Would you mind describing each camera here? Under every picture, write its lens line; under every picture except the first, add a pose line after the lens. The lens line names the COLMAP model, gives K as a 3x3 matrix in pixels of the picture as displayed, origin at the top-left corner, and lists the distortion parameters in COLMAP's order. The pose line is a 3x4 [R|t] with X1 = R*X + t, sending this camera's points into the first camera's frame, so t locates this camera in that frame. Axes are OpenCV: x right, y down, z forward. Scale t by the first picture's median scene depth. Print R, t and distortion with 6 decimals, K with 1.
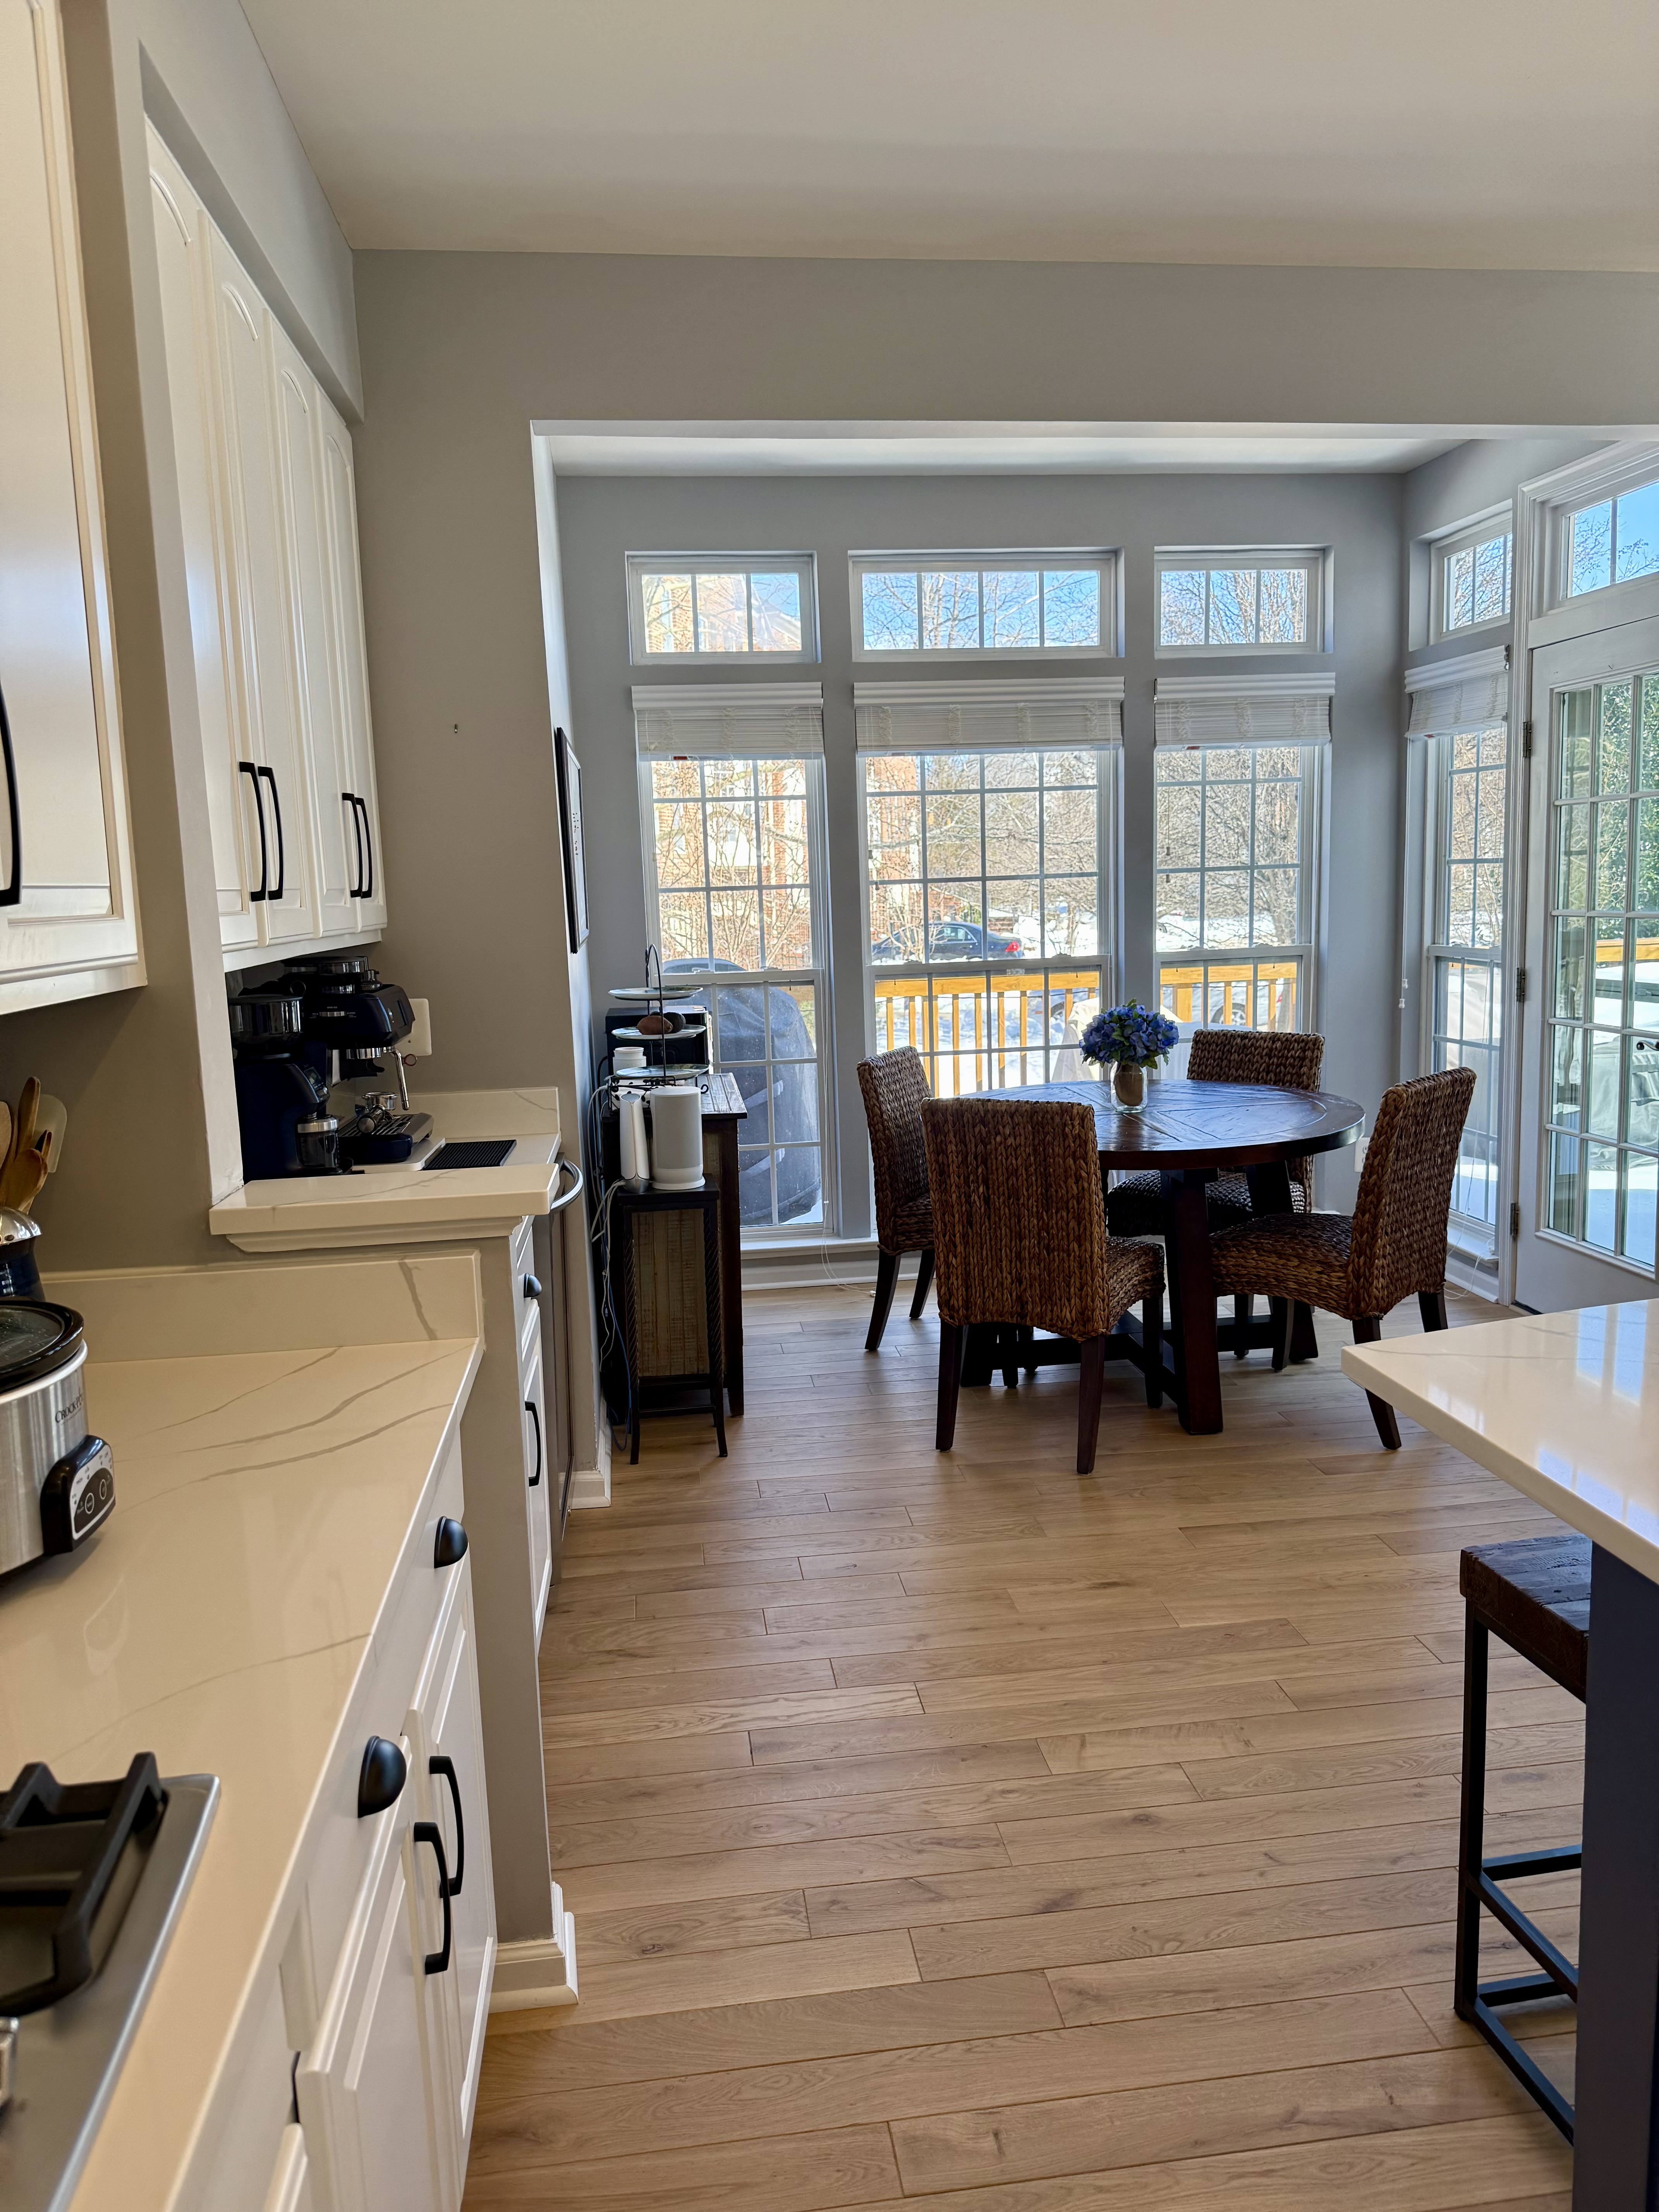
lens RADIAL K [[1549.3, 0, 837.7], [0, 1549.3, 1114.3], [0, 0, 1]] dist [0.078286, -0.103552]
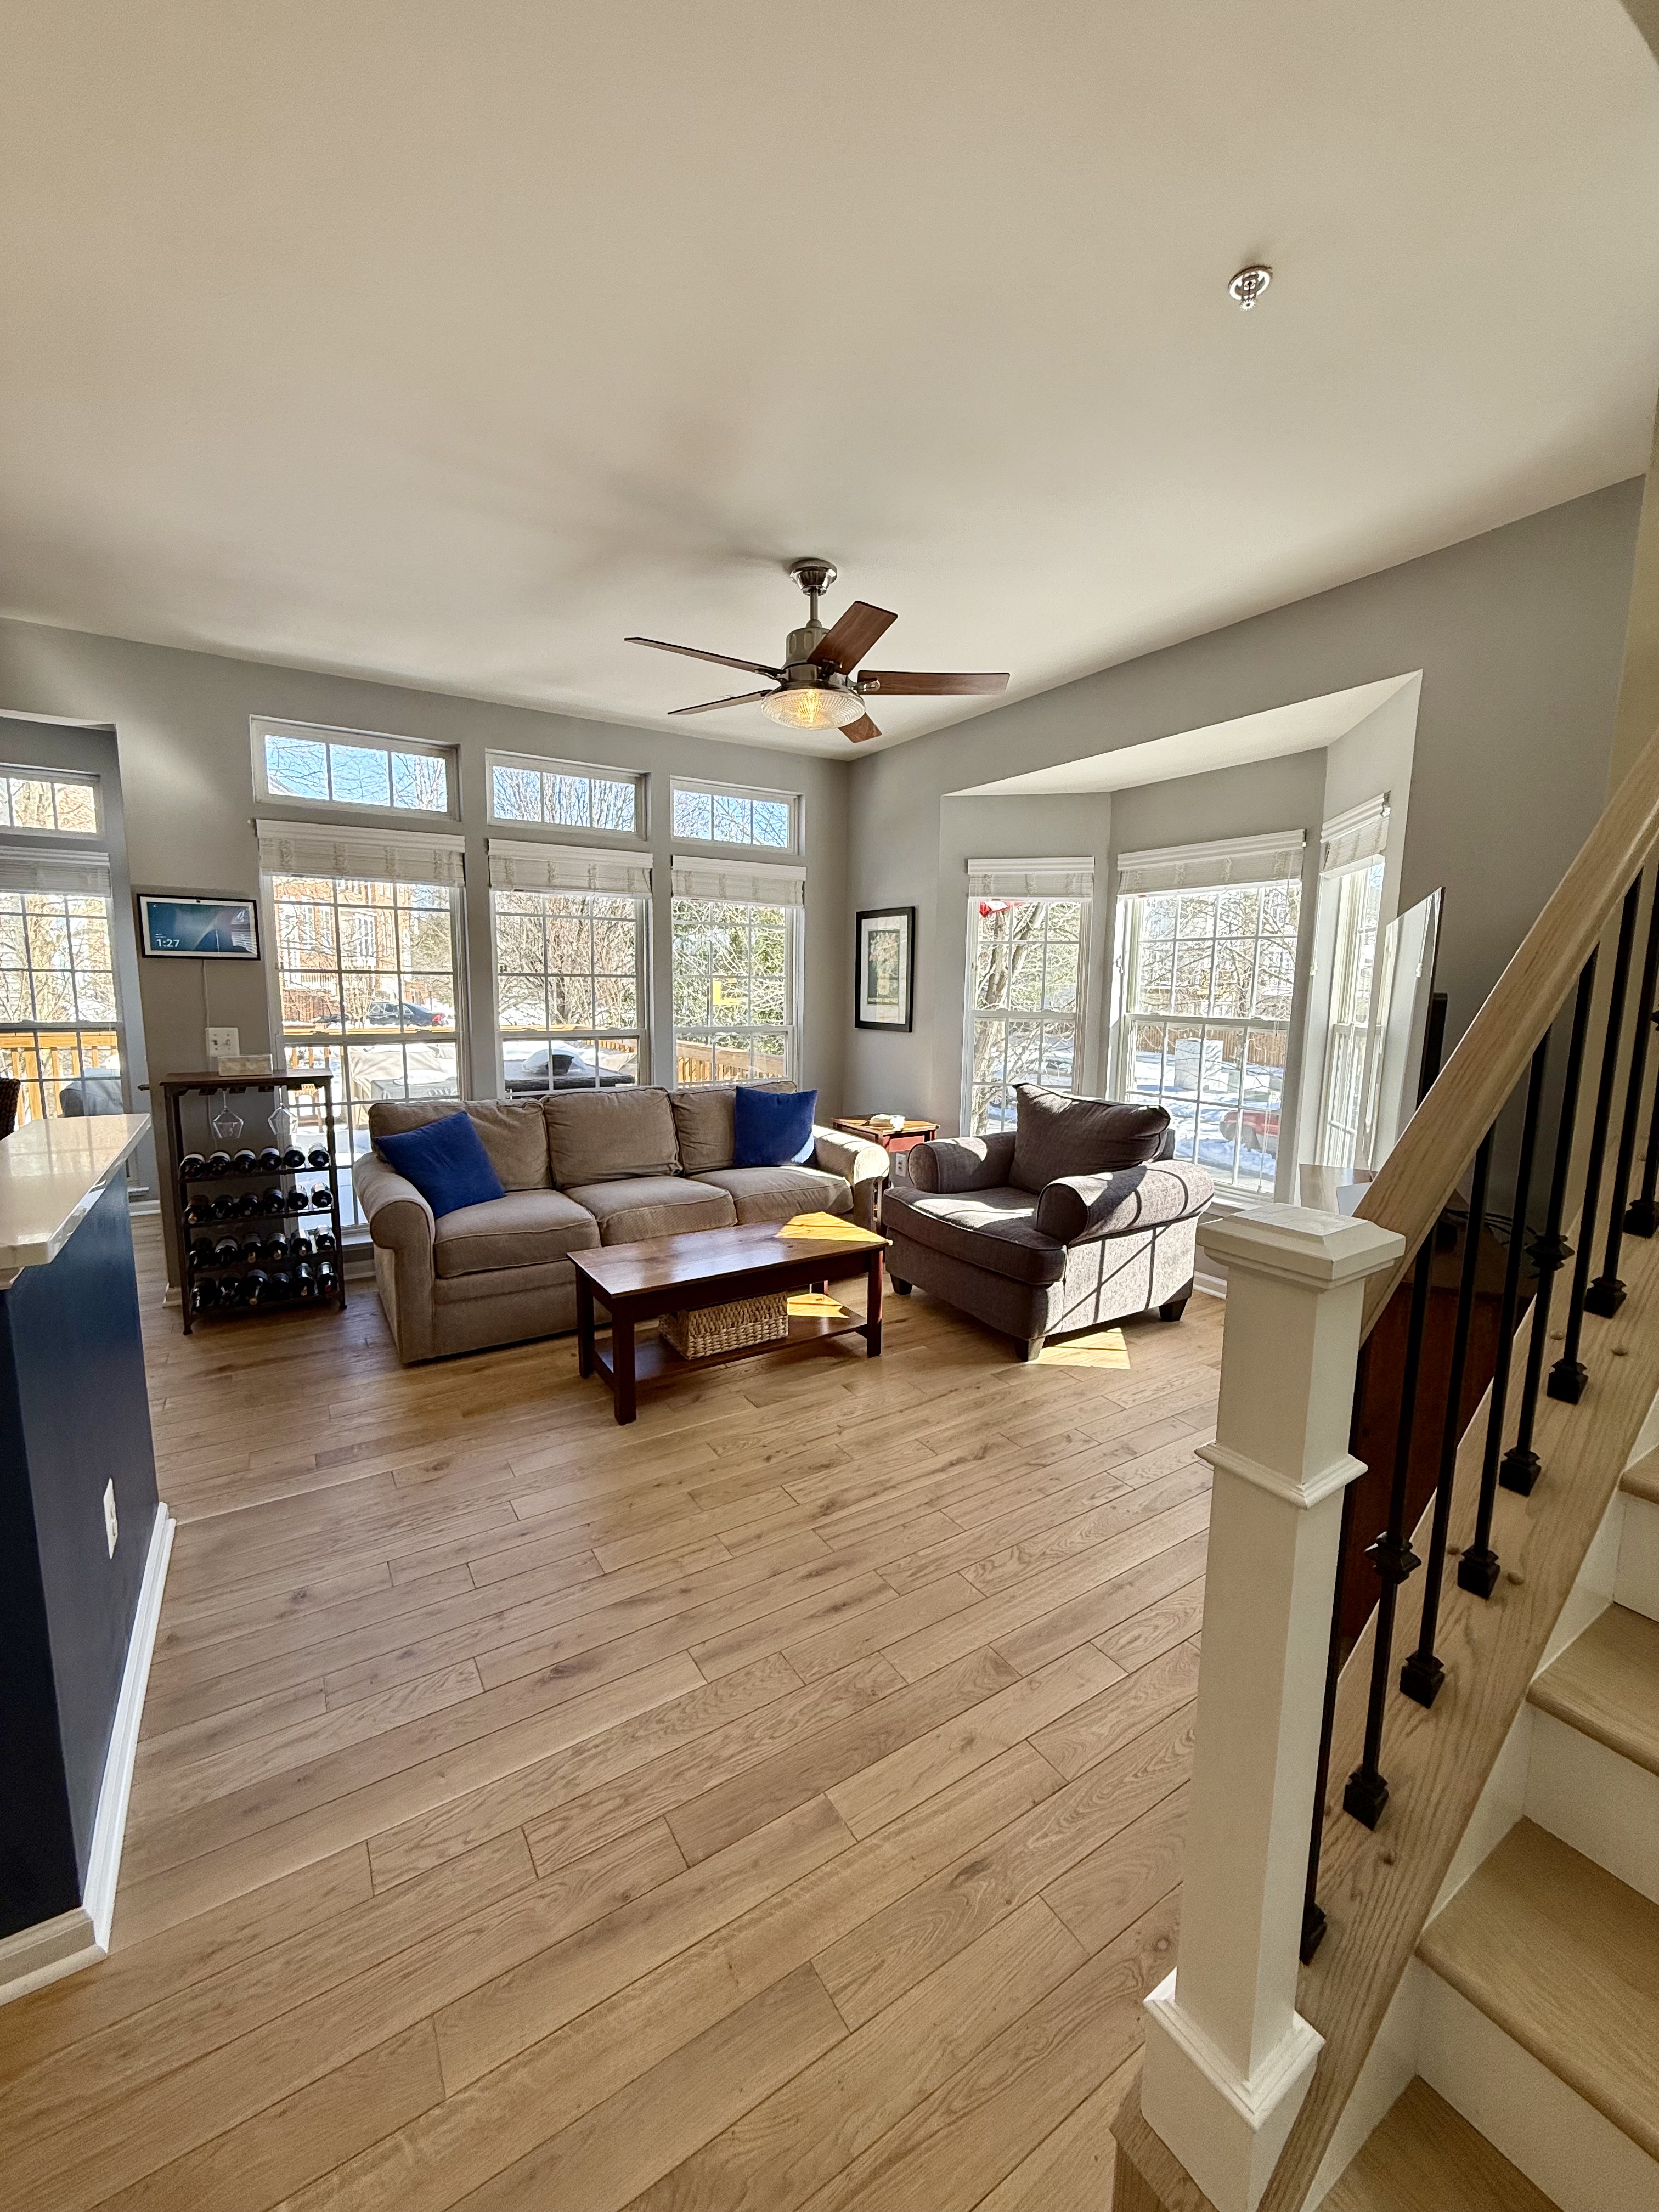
lens RADIAL K [[882.0, 0, 831.2], [0, 882.0, 1101.5], [0, 0, 1]] dist [-0.000921, 0.000402]
pose [[0.903093, -0.008086, 0.429368, 0.699853], [0.016083, 0.999758, -0.015000, -0.002307], [-0.429143, 0.020451, 0.903005, -0.150336]]
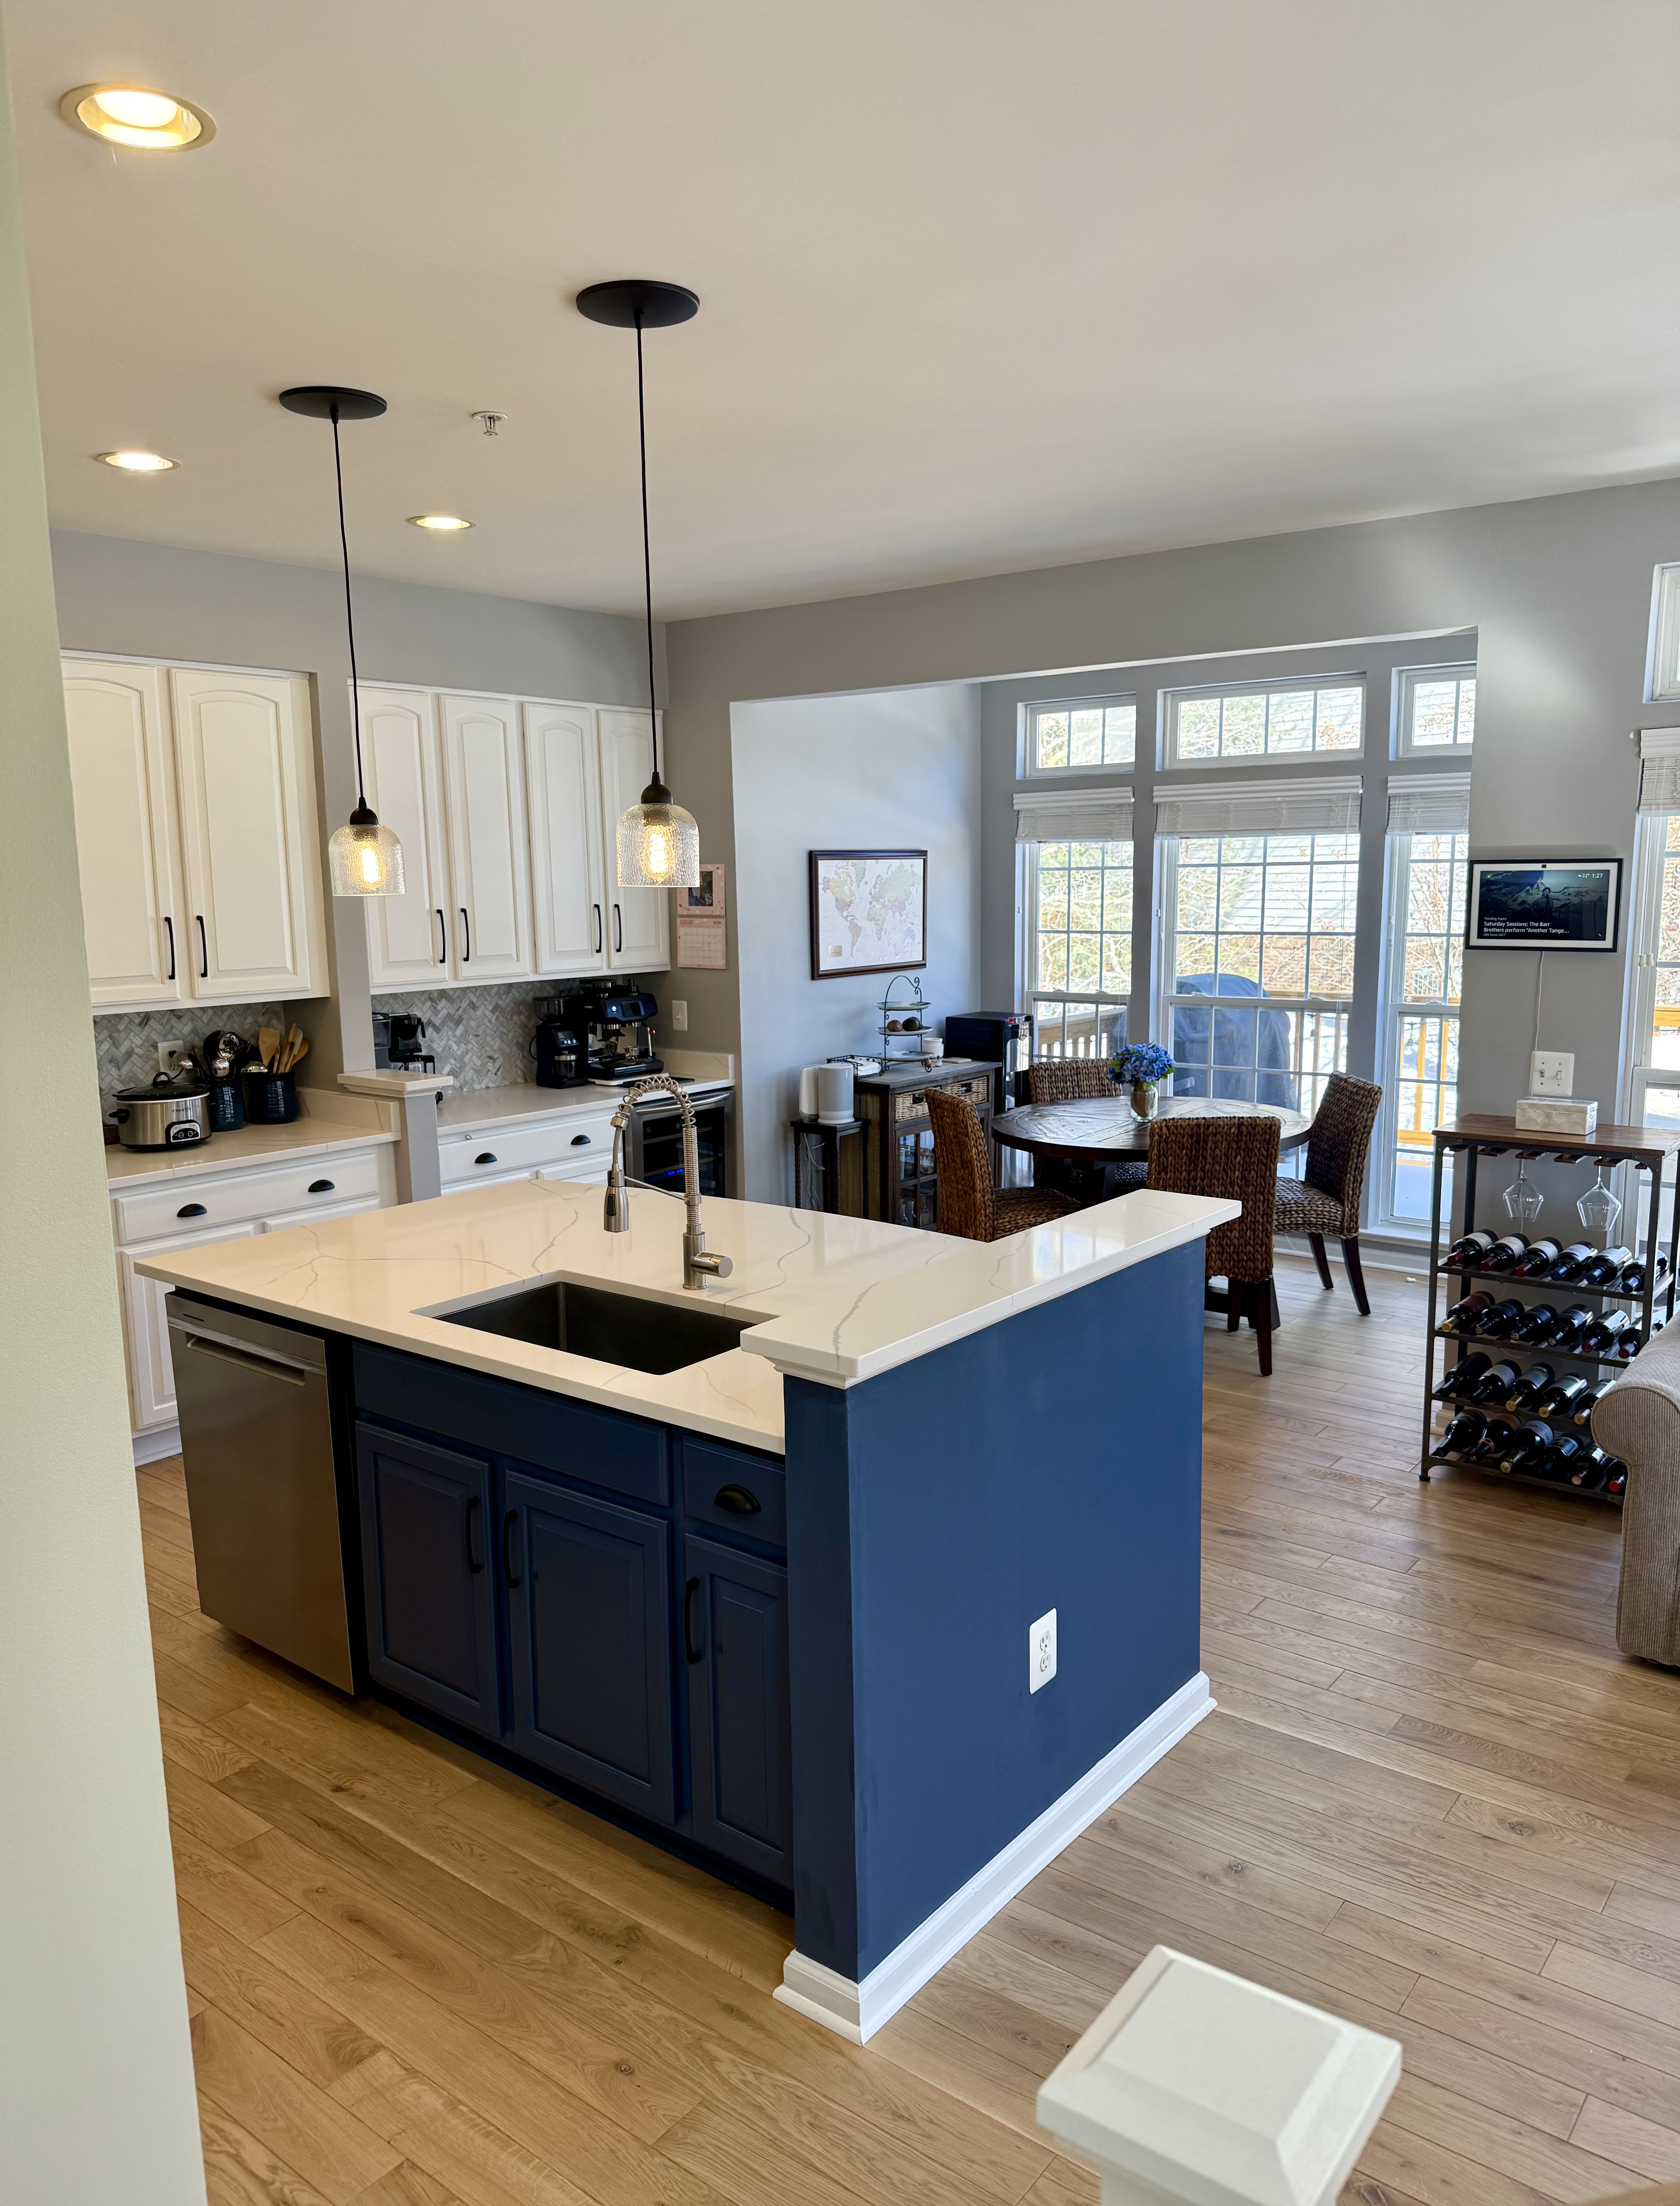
lens RADIAL K [[1571.9, 0, 847.9], [0, 1571.9, 1128.0], [0, 0, 1]] dist [0.095431, -0.115106]
pose [[0.703834, 0.142047, -0.696017, 0.927607], [-0.115789, 0.989640, 0.084882, -0.079796], [0.700864, 0.020848, 0.712990, -0.176633]]
